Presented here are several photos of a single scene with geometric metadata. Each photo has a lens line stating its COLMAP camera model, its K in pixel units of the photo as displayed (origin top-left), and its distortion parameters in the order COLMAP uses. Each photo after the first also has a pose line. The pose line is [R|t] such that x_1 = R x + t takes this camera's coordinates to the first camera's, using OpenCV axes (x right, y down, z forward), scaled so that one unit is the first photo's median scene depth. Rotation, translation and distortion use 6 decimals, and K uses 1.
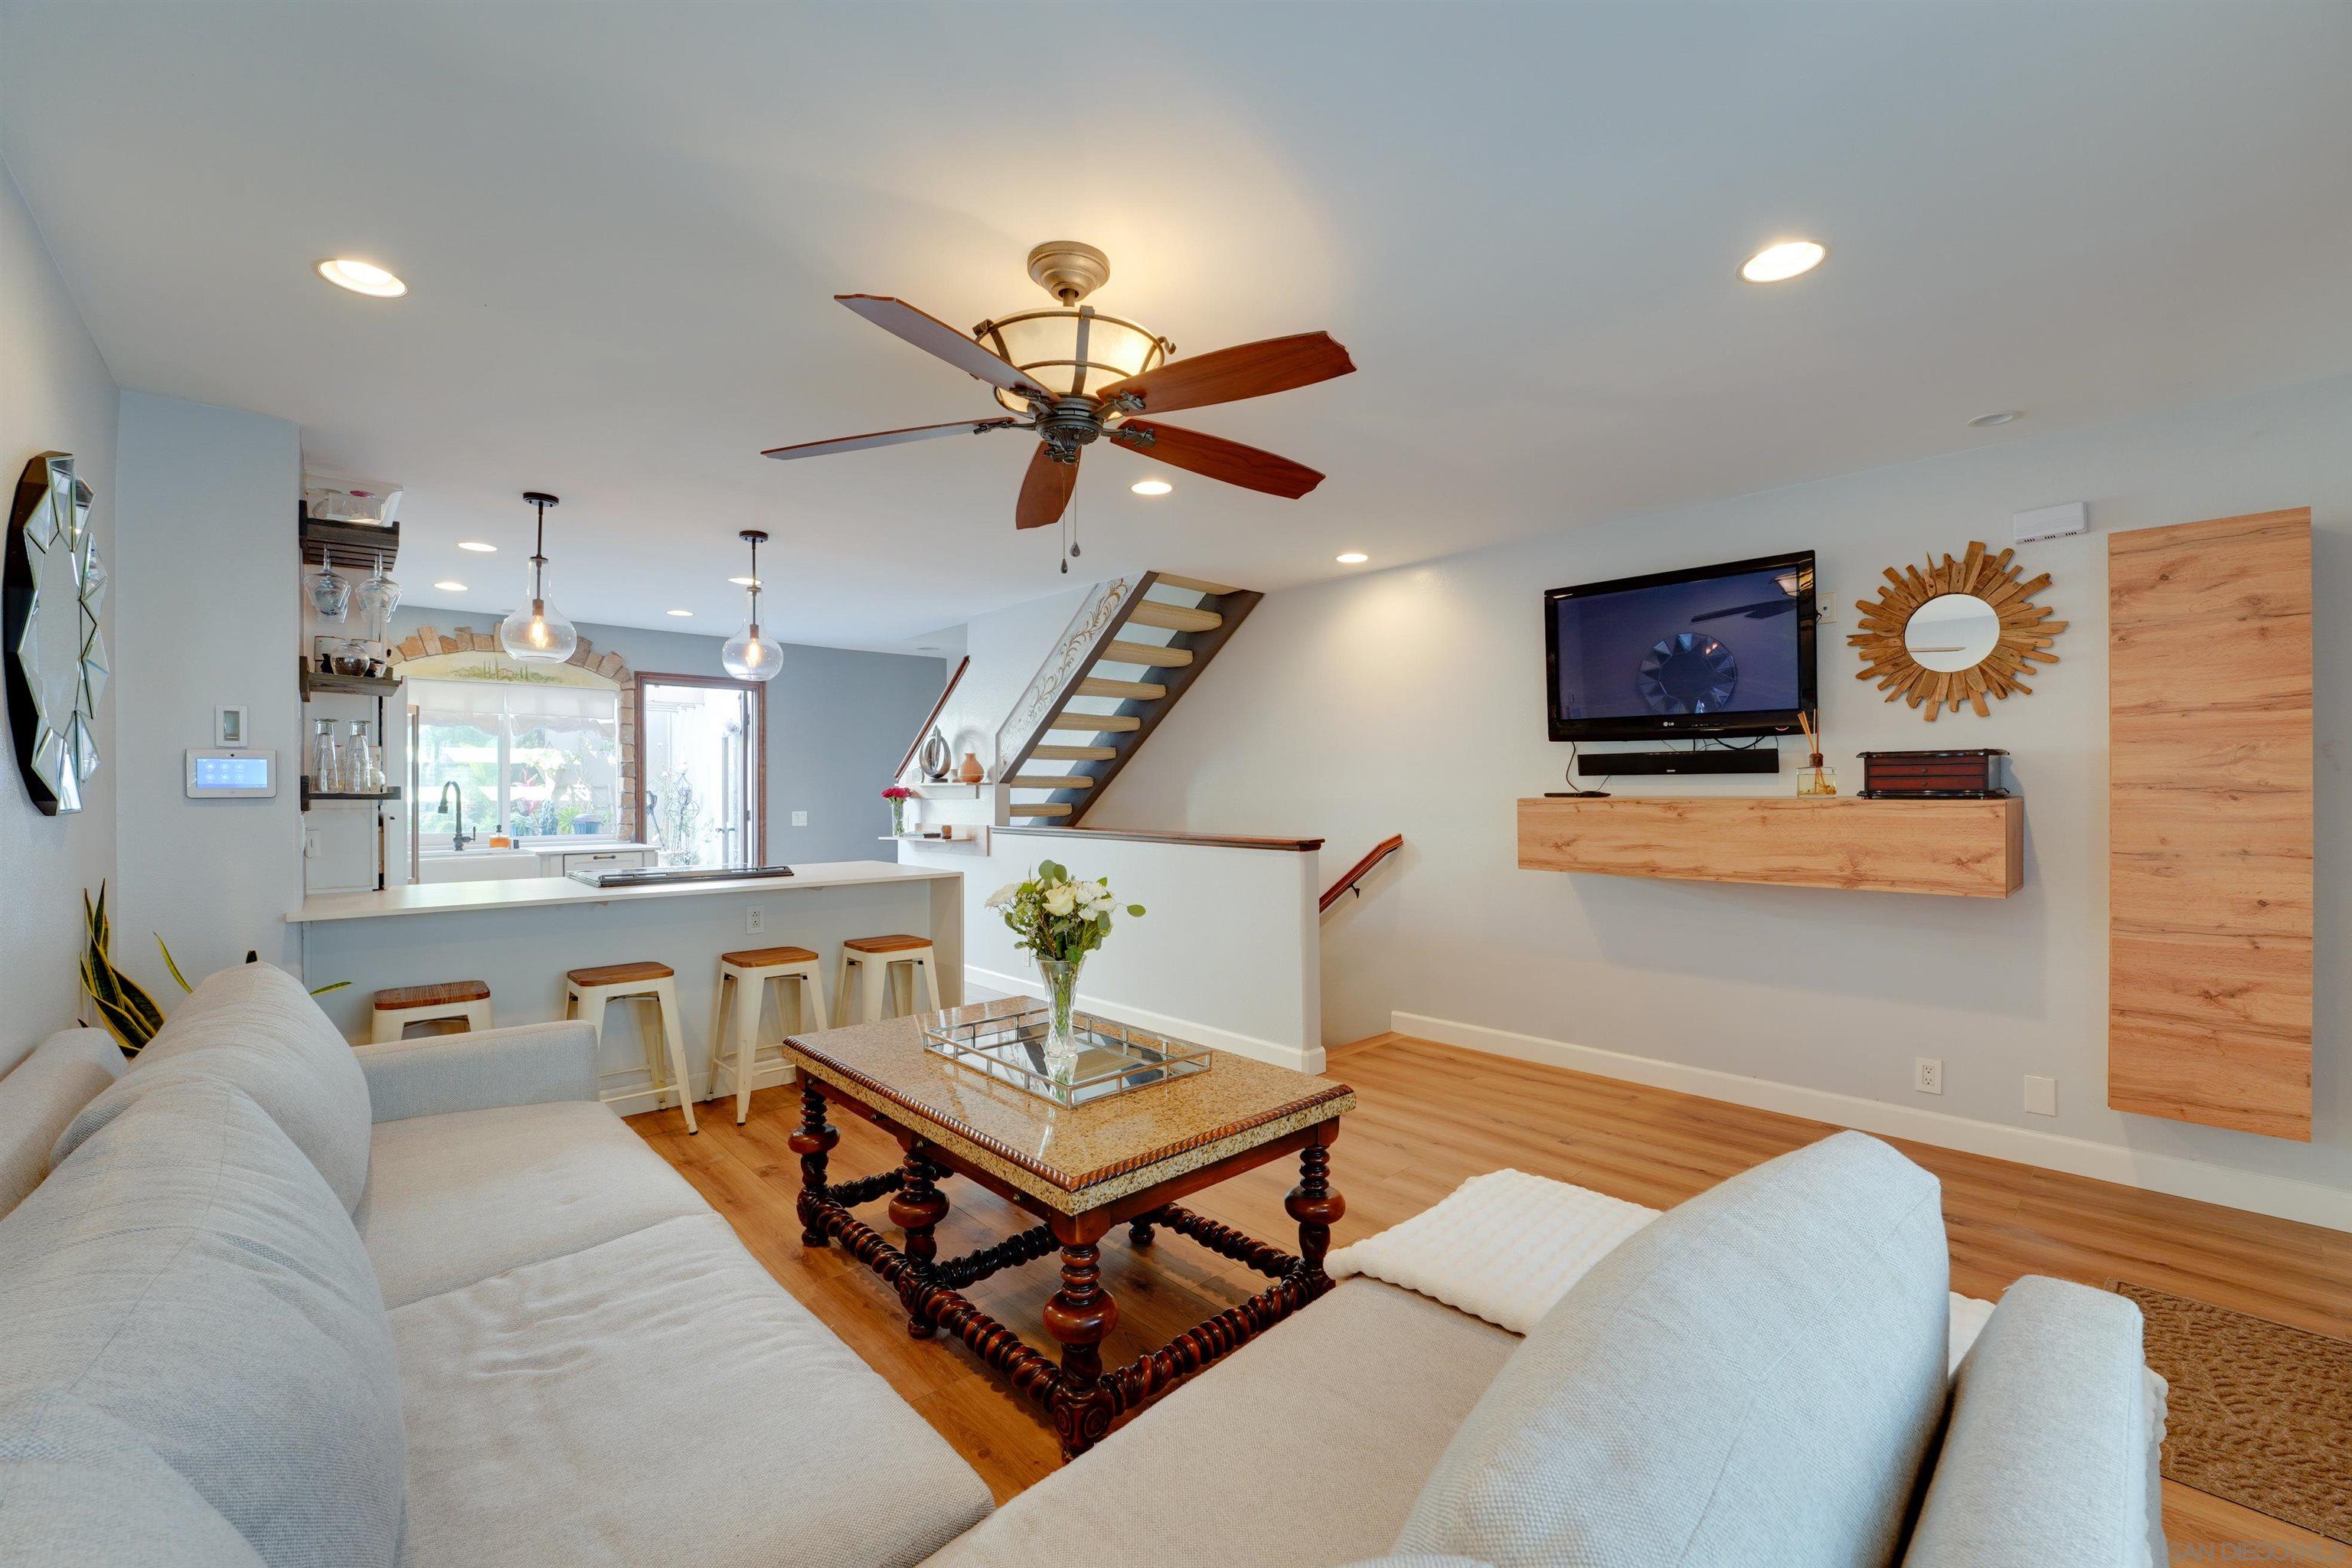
lens RADIAL K [[961.3, 0, 1176.0], [0, 961.3, 784.0], [0, 0, 1]] dist [-0.019039, -0.000158]
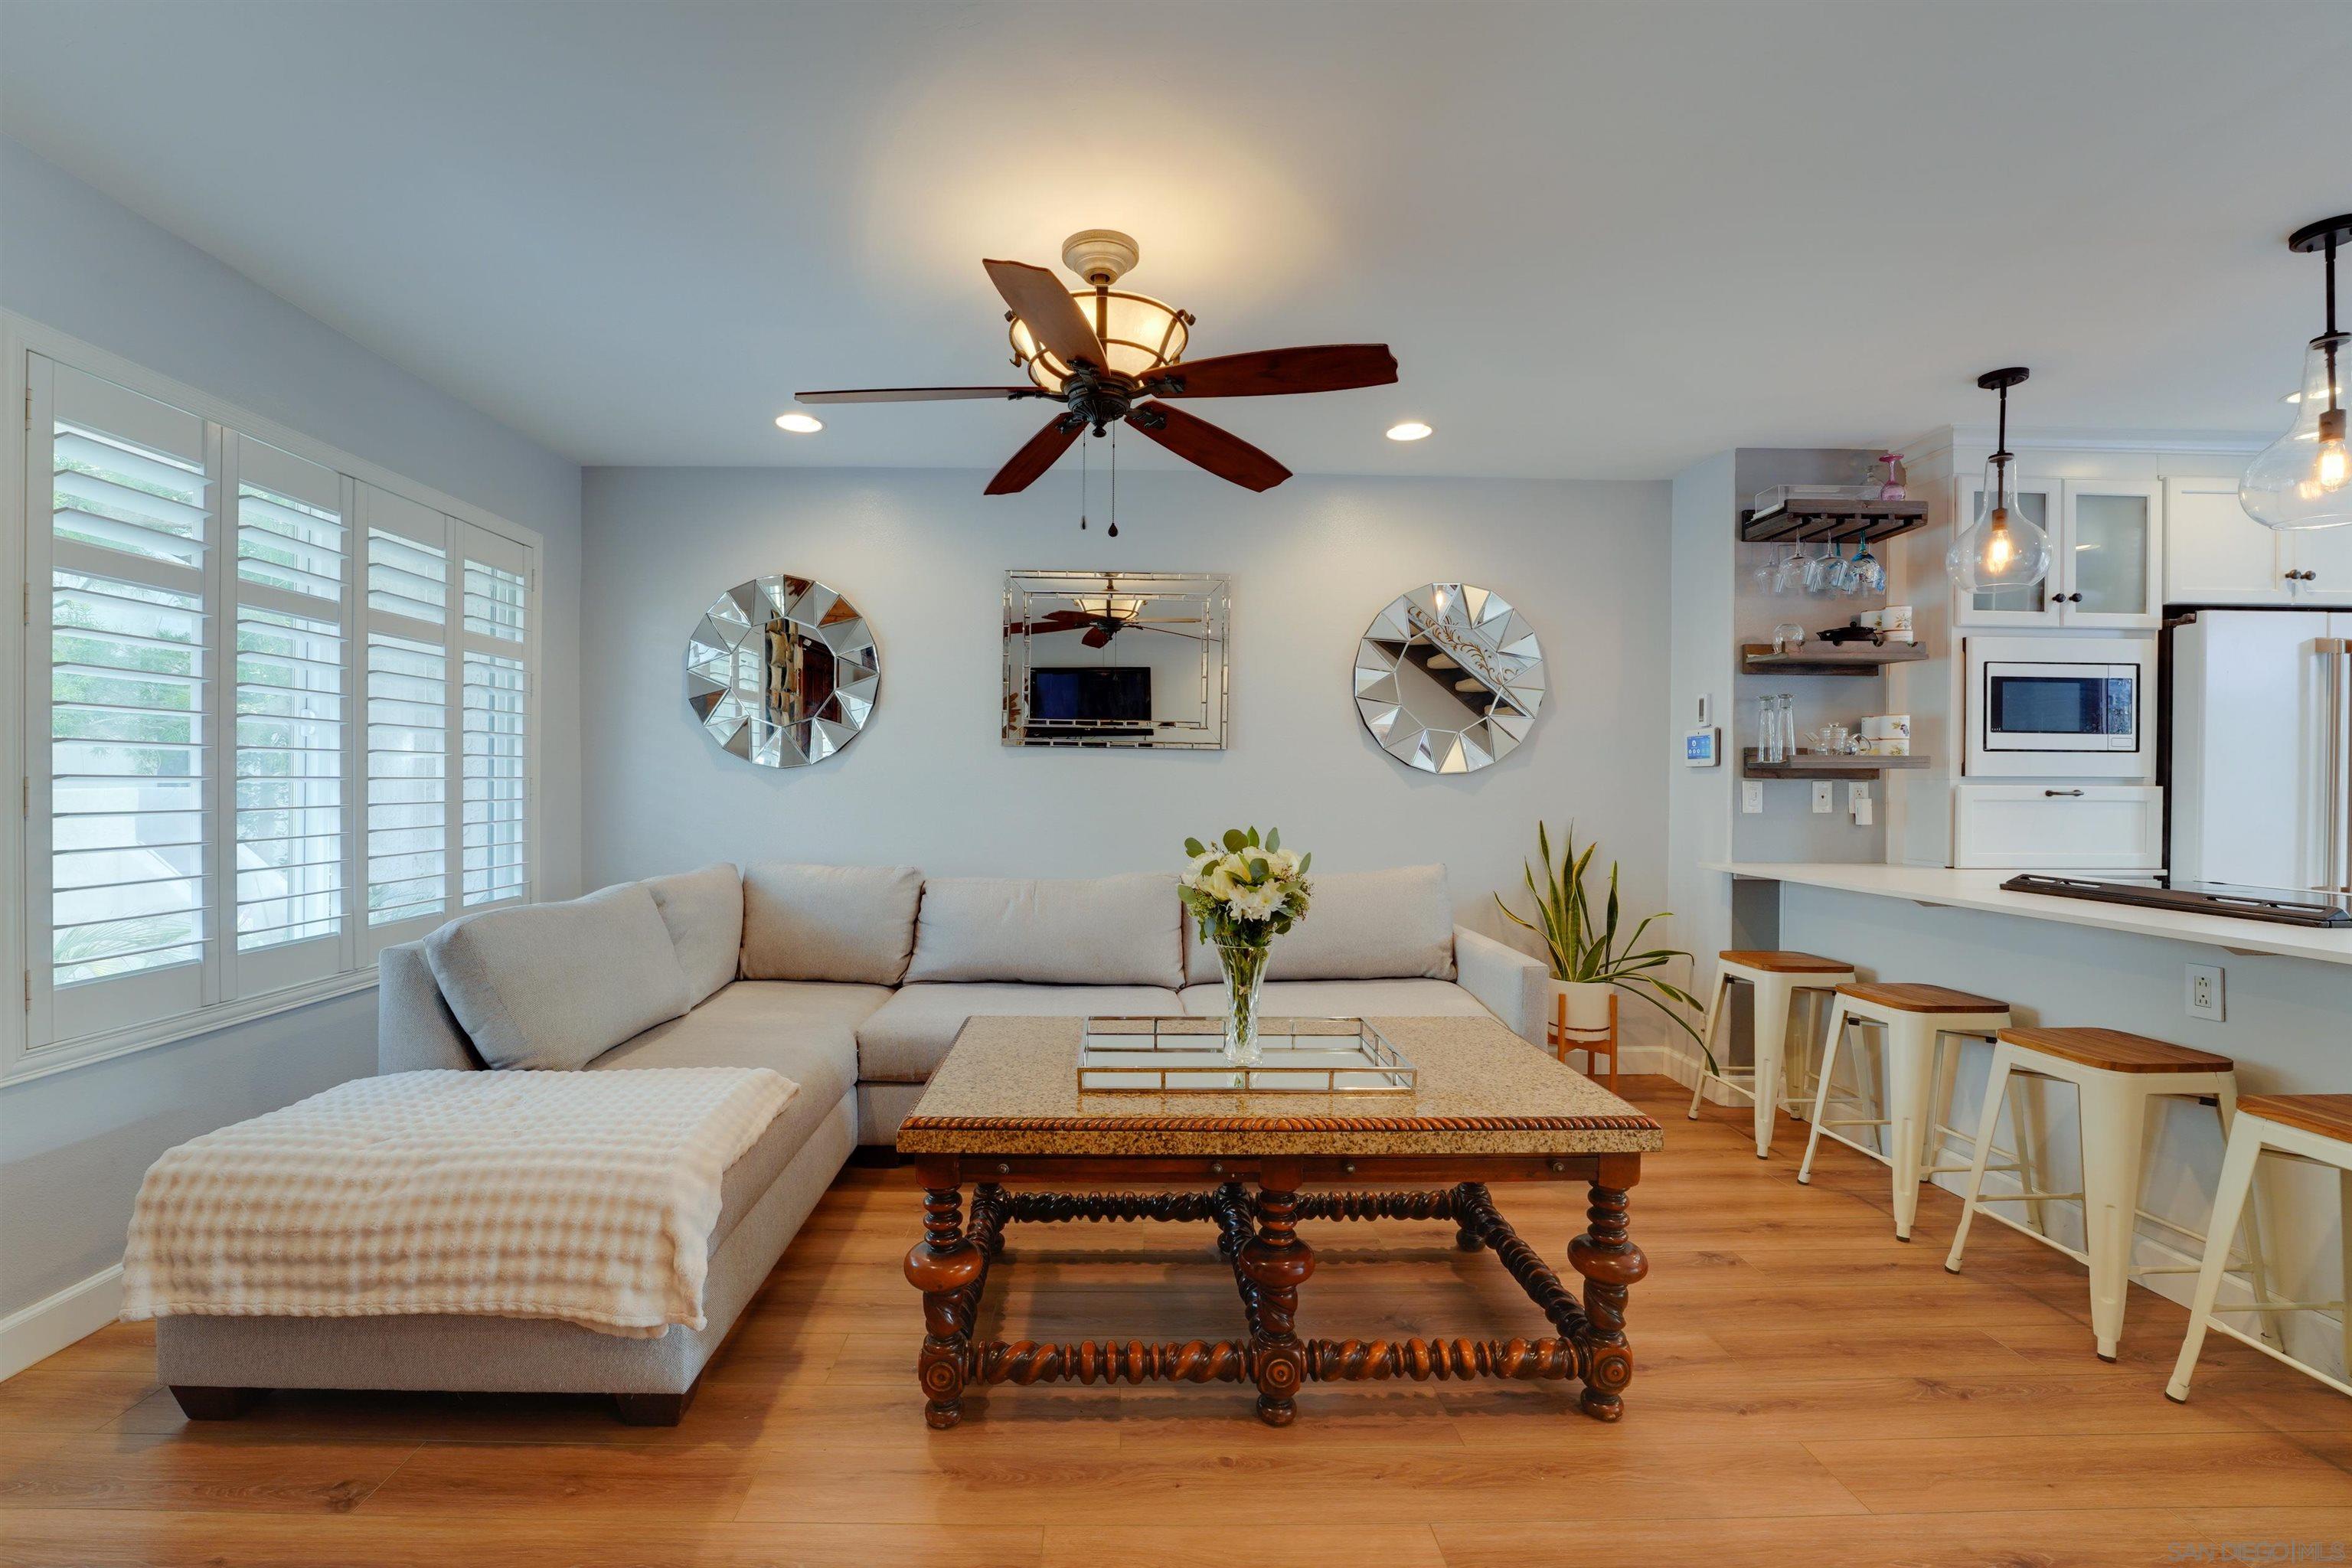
lens RADIAL K [[1011.5, 0, 1168.1], [0, 1011.5, 781.2], [0, 0, 1]] dist [-0.001442, 0.000012]
pose [[-0.632468, -0.001301, -0.774585, 0.232945], [-0.001215, 0.999999, -0.000687, 0.016736], [0.774585, 0.000507, -0.632469, 0.598771]]
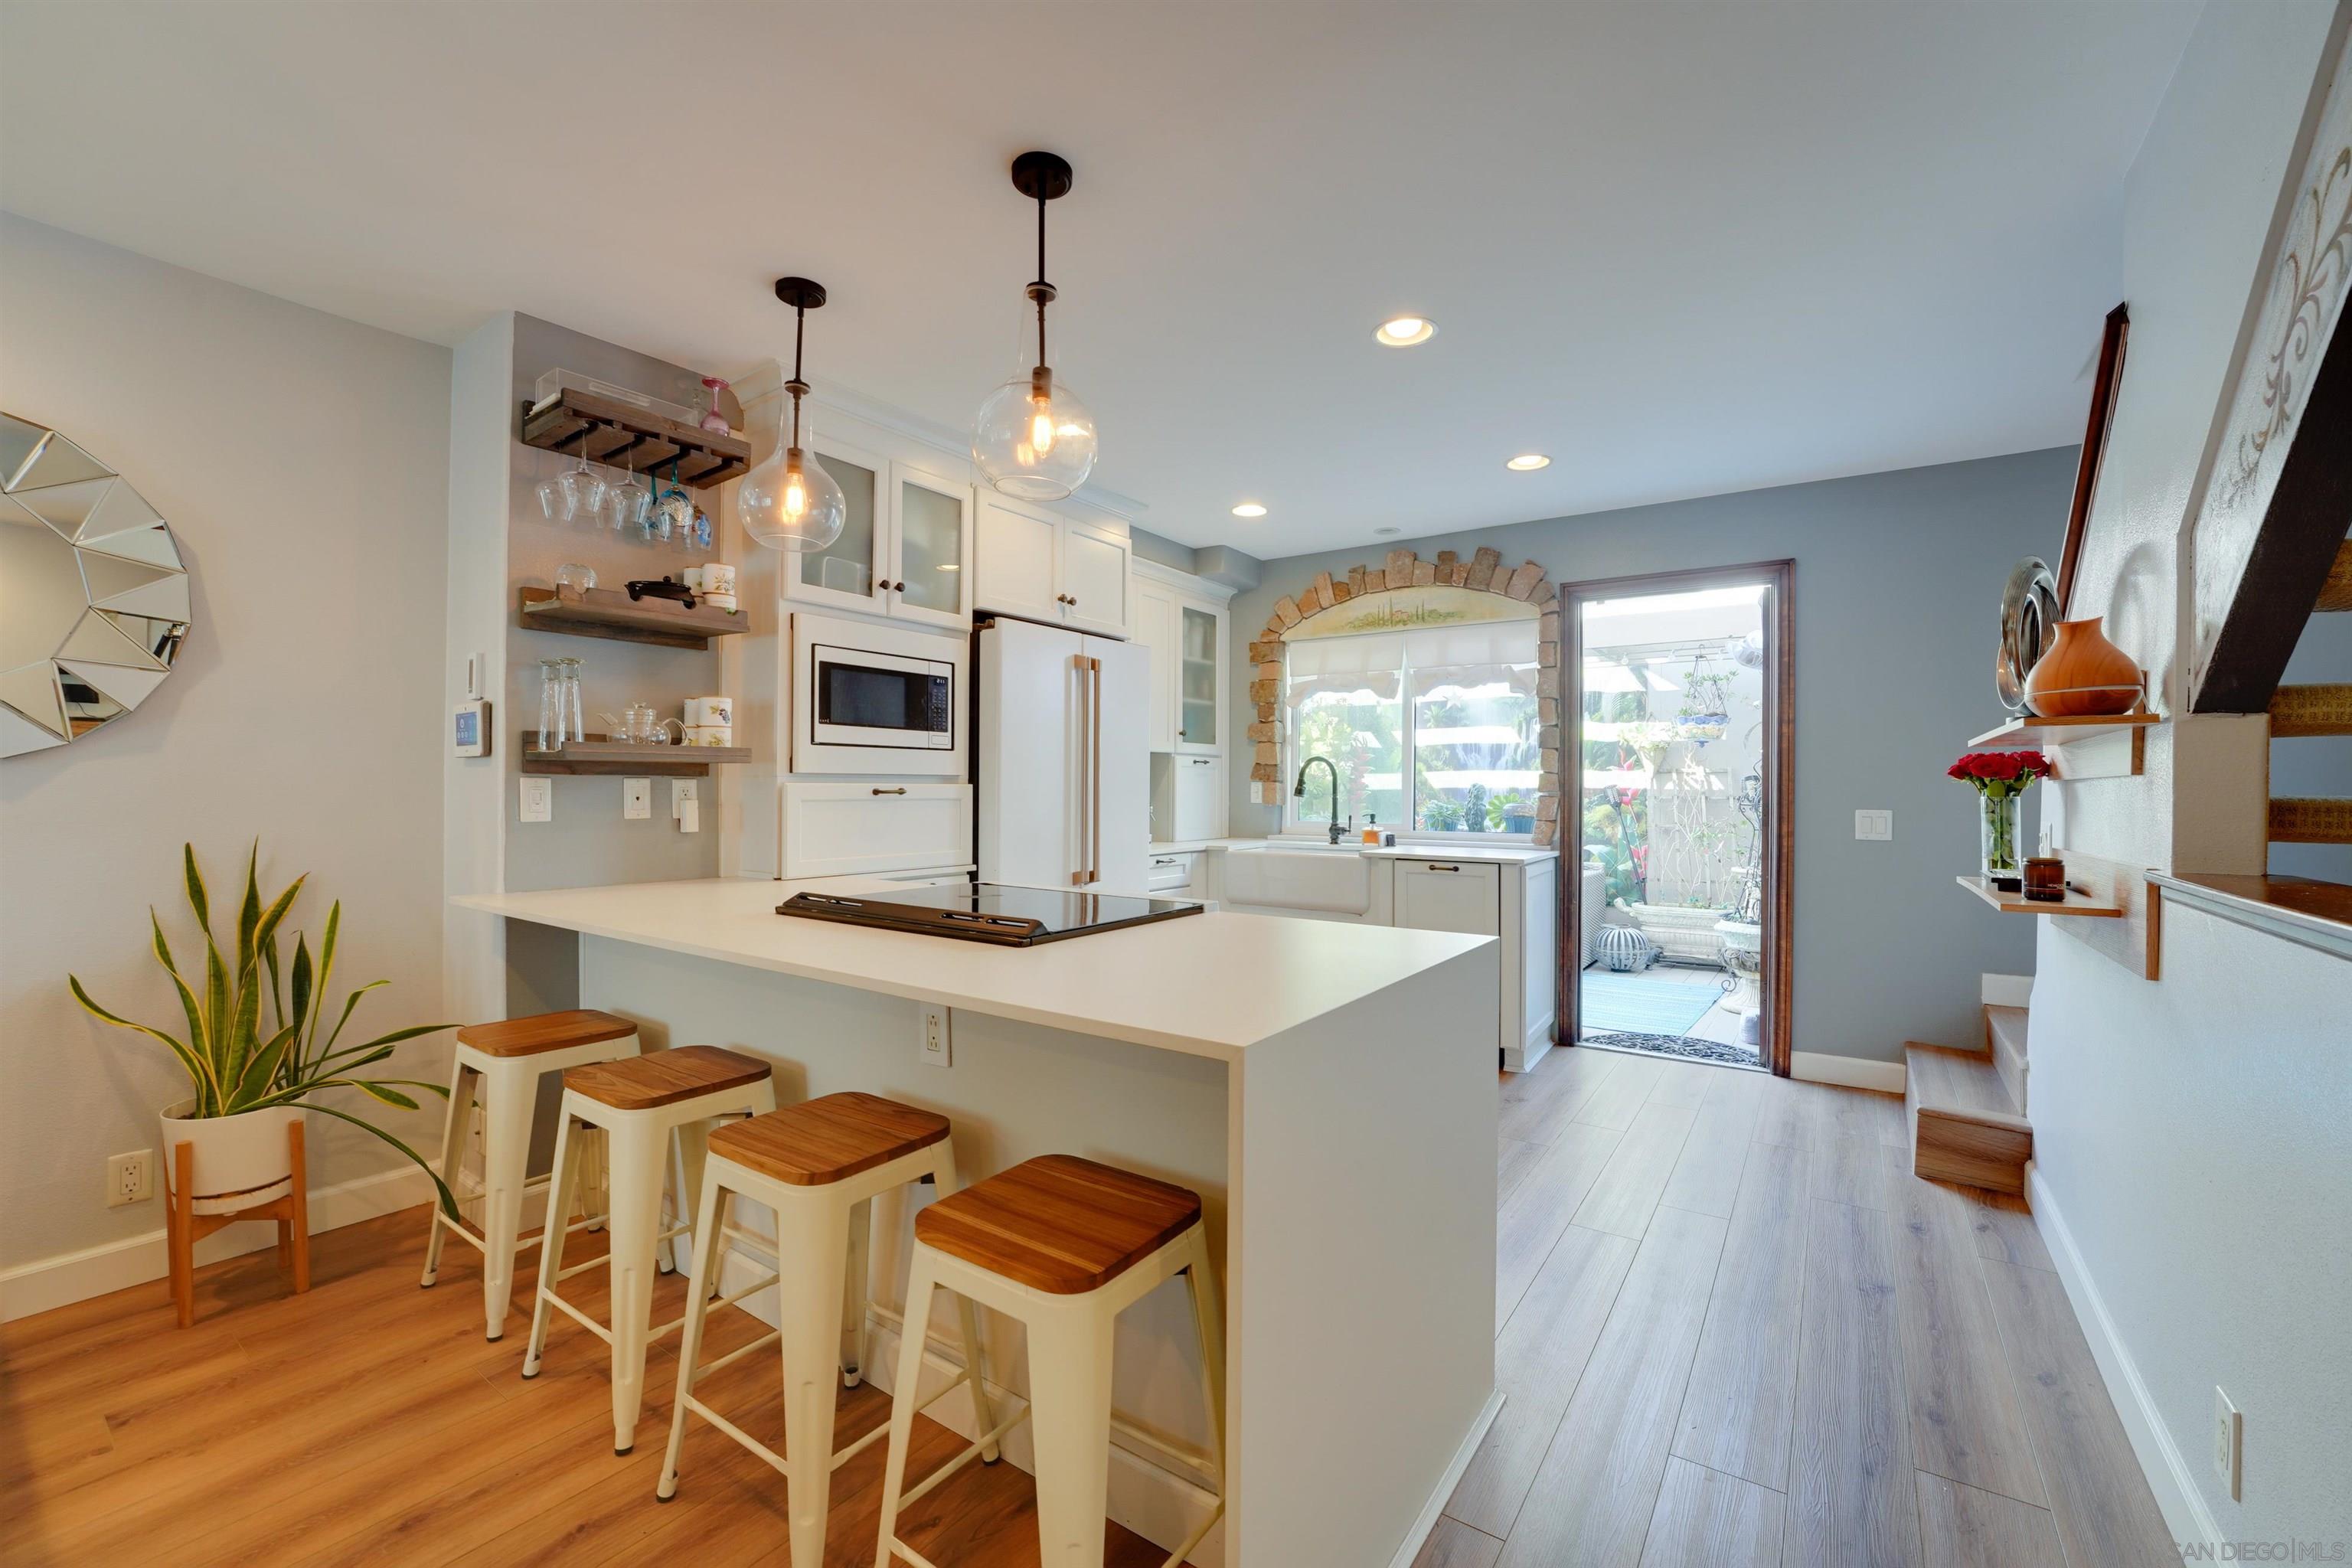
lens RADIAL K [[961.3, 0, 1176.0], [0, 961.3, 784.0], [0, 0, 1]] dist [-0.019039, -0.000158]
pose [[0.221753, 0.000972, -0.975102, 0.006218], [-0.000251, 1.000000, 0.000940, 0.017876], [0.975103, 0.000036, 0.221753, 0.665168]]
